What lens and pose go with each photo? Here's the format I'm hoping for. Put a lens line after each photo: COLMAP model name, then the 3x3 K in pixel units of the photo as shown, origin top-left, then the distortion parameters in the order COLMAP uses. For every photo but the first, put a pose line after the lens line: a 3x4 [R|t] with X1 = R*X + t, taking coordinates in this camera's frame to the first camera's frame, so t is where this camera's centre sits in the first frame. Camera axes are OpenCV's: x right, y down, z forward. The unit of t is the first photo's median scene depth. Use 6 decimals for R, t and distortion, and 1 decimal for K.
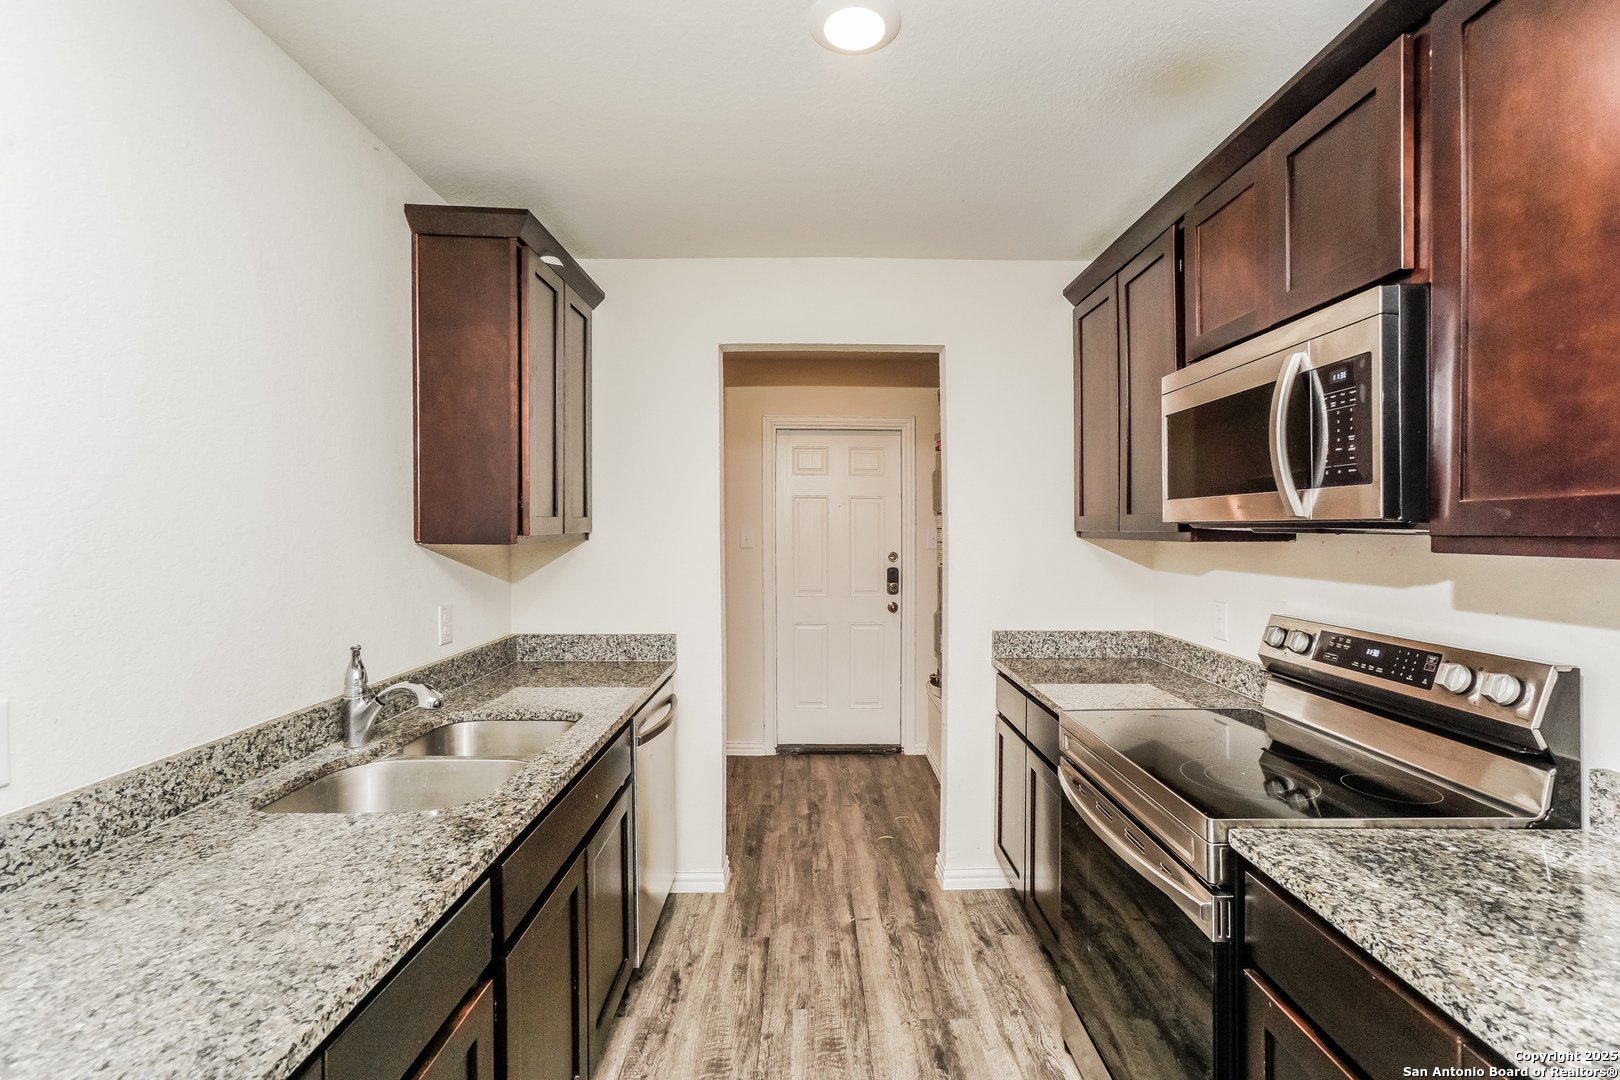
lens RADIAL K [[712.3, 0, 834.2], [0, 712.3, 536.9], [0, 0, 1]] dist [-0.027603, 0.006387]
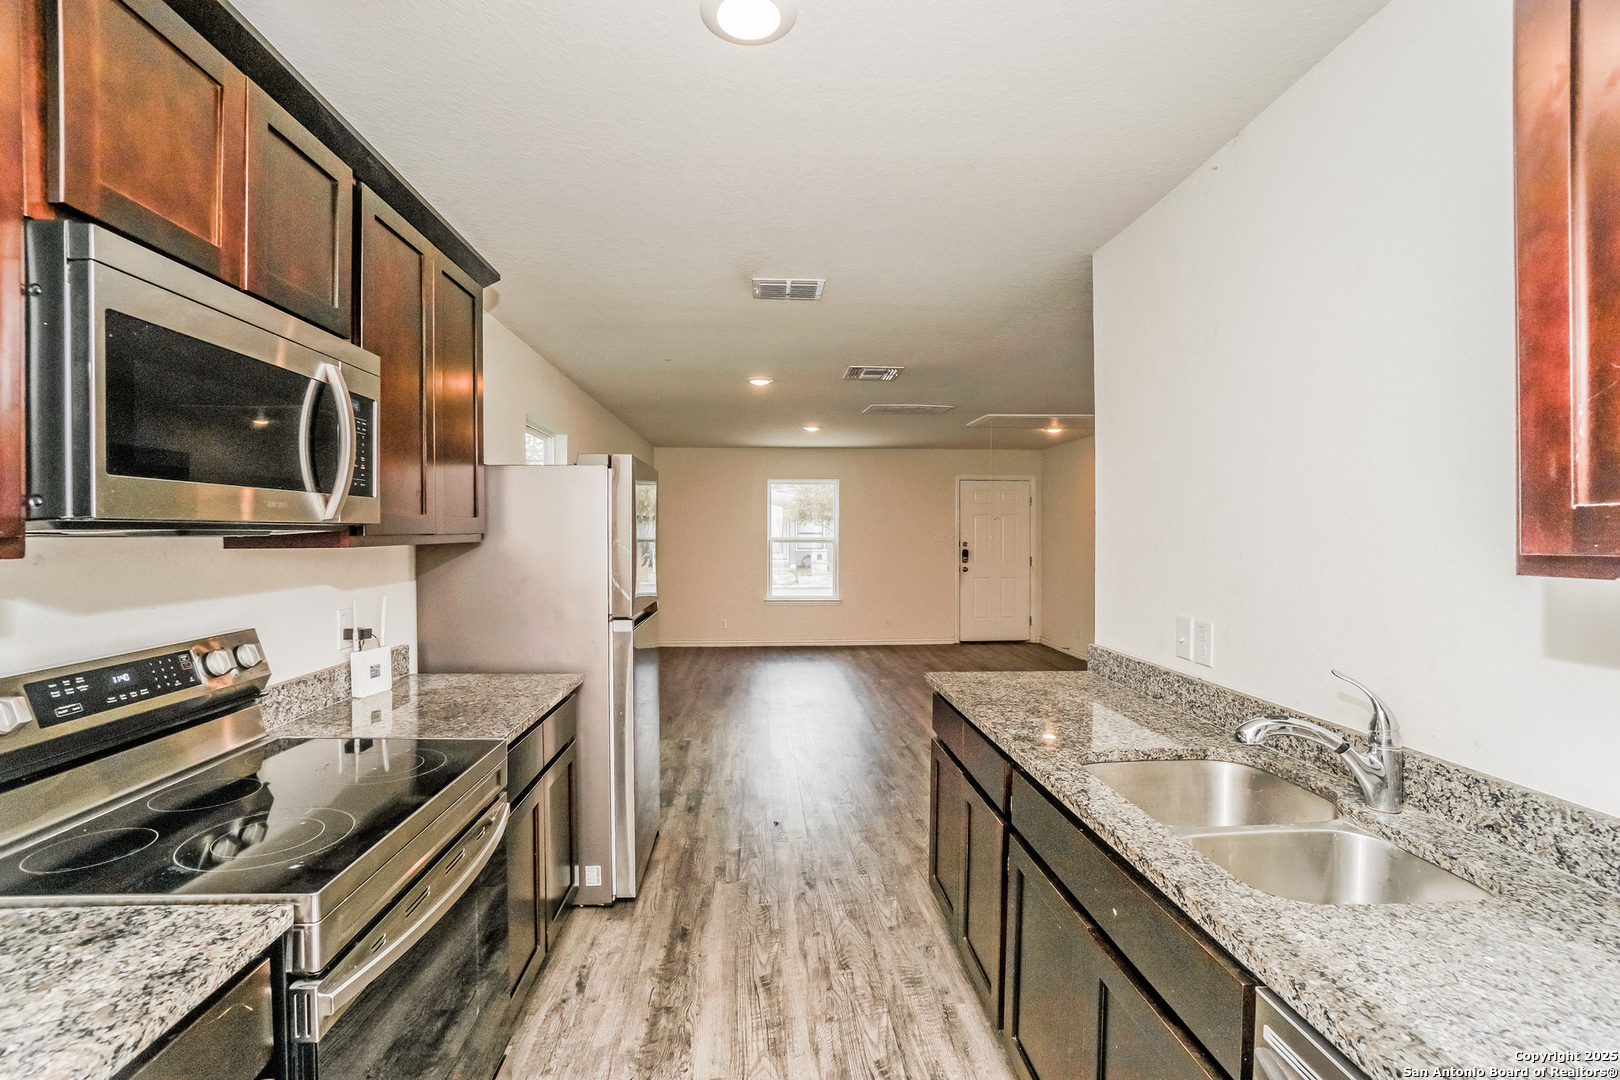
lens RADIAL K [[712.3, 0, 808.0], [0, 712.3, 537.7], [0, 0, 1]] dist [-0.027603, 0.006387]
pose [[-0.999506, 0.000651, -0.031408, -0.017135], [0.000086, 0.999838, 0.018007, -0.012843], [0.031415, 0.017995, -0.999344, 1.356708]]
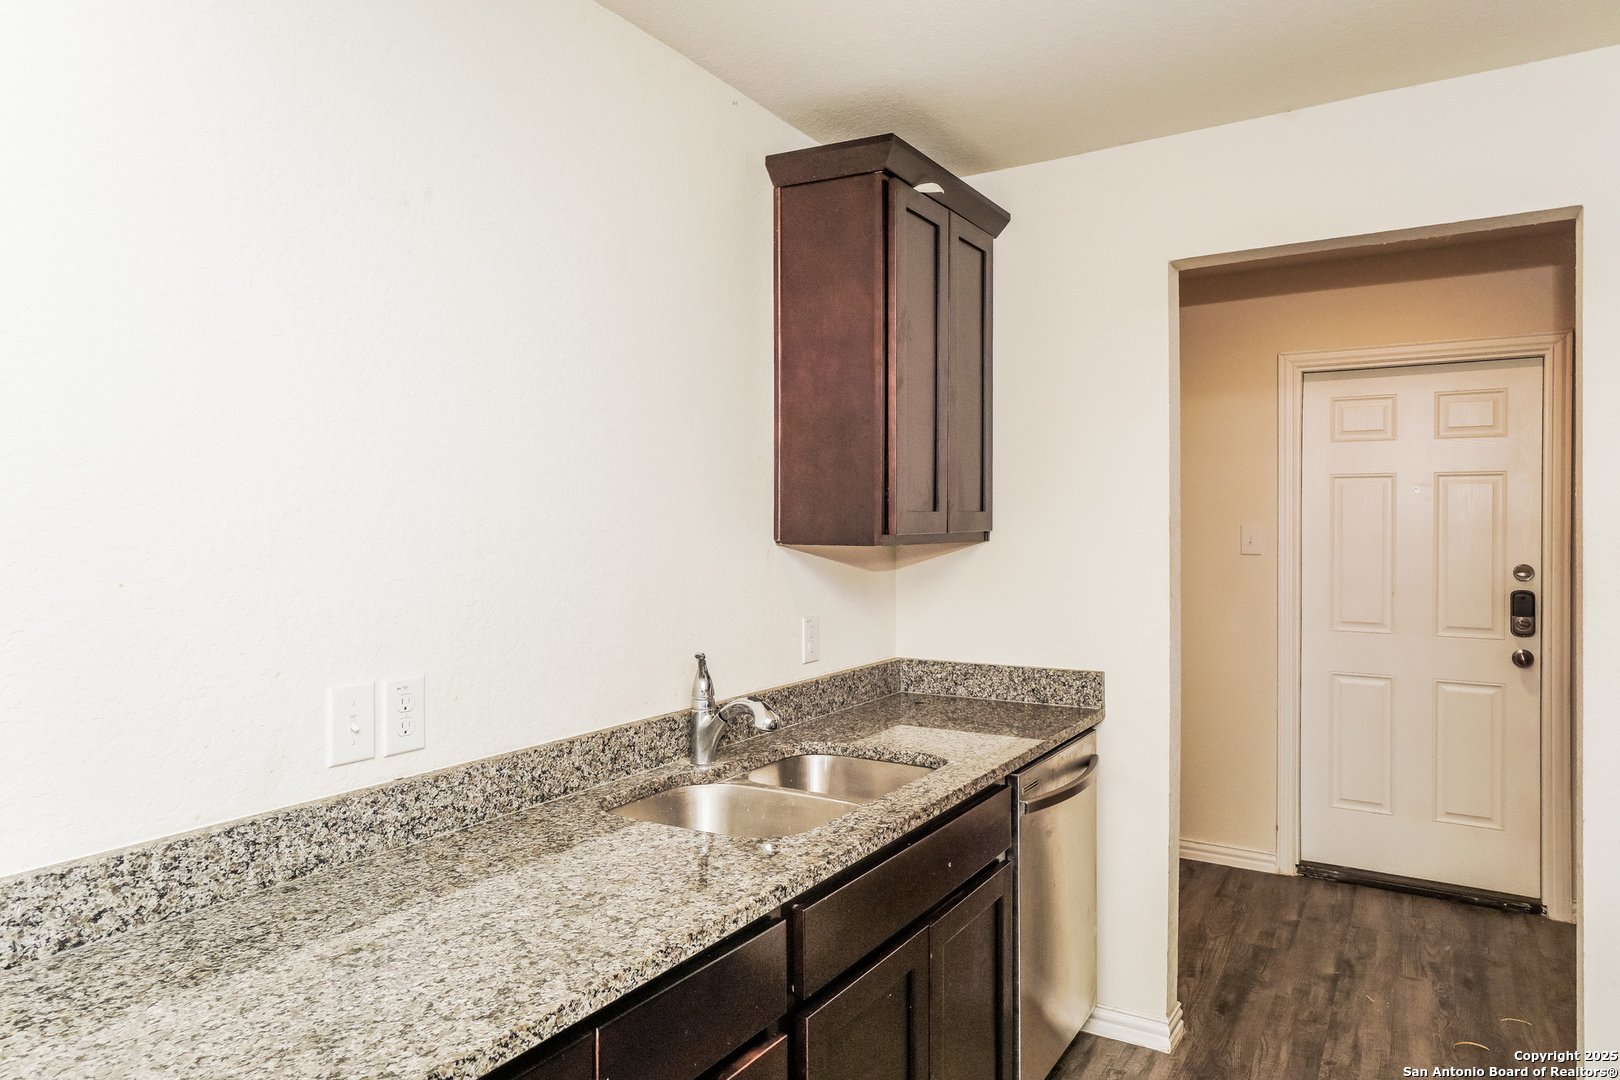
lens RADIAL K [[1038.0, 0, 812.4], [0, 1038.0, 530.6], [0, 0, 1]] dist [-0.026465, 0.017652]
pose [[0.834518, -0.000009, -0.550981, 0.146123], [-0.002807, 0.999987, -0.004268, -0.001503], [0.550974, 0.005108, 0.834507, -0.043576]]
